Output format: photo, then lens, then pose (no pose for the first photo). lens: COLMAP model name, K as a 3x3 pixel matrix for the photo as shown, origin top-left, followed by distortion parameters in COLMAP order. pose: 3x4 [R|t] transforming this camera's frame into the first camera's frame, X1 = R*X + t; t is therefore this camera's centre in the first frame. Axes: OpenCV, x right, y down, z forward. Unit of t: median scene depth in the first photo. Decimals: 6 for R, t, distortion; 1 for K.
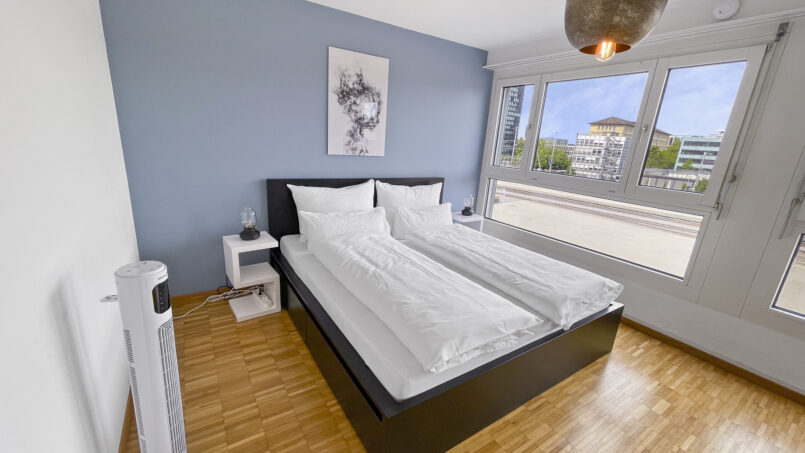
lens RADIAL K [[320.8, 0, 392.6], [0, 320.8, 231.6], [0, 0, 1]] dist [-0.006634, -0.000220]
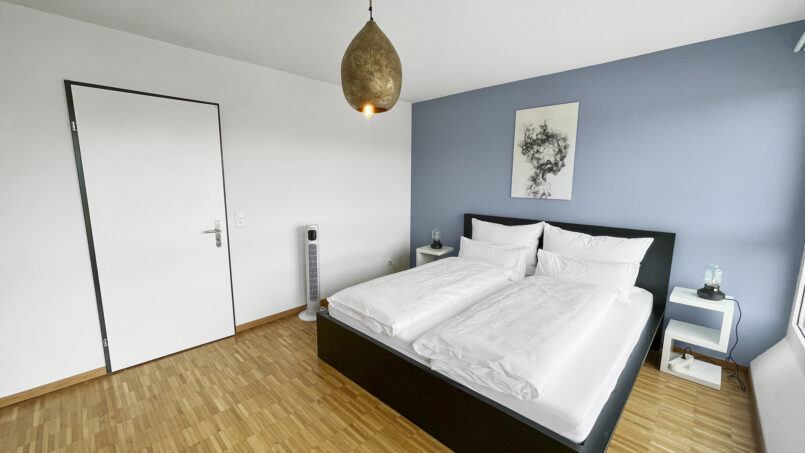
lens RADIAL K [[320.8, 0, 399.1], [0, 320.8, 226.8], [0, 0, 1]] dist [-0.006634, -0.000220]
pose [[0.239147, 0.086220, -0.967148, 0.846772], [-0.258318, 0.965804, 0.022226, -0.055766], [0.935992, 0.244516, 0.253241, 0.345580]]
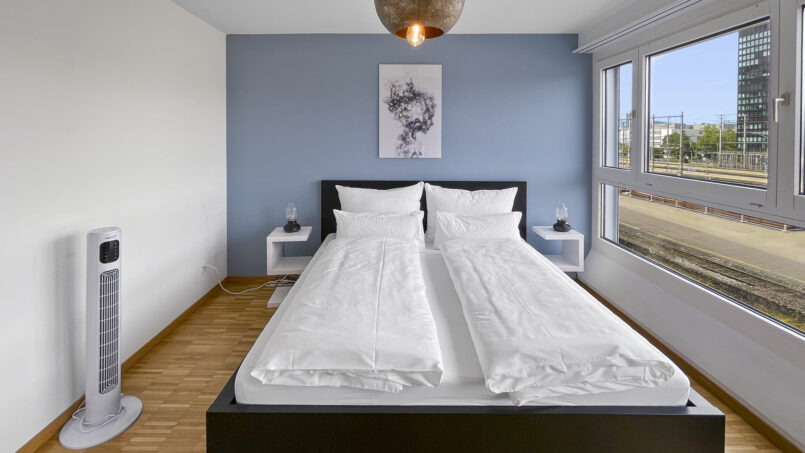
lens RADIAL K [[346.5, 0, 391.6], [0, 346.5, 148.3], [0, 0, 1]] dist [-0.003544, -0.000281]
pose [[0.844151, -0.043865, -0.534308, 0.441196], [-0.100475, 0.966042, -0.238049, -0.004783], [0.526606, 0.254633, 0.811078, 0.093540]]
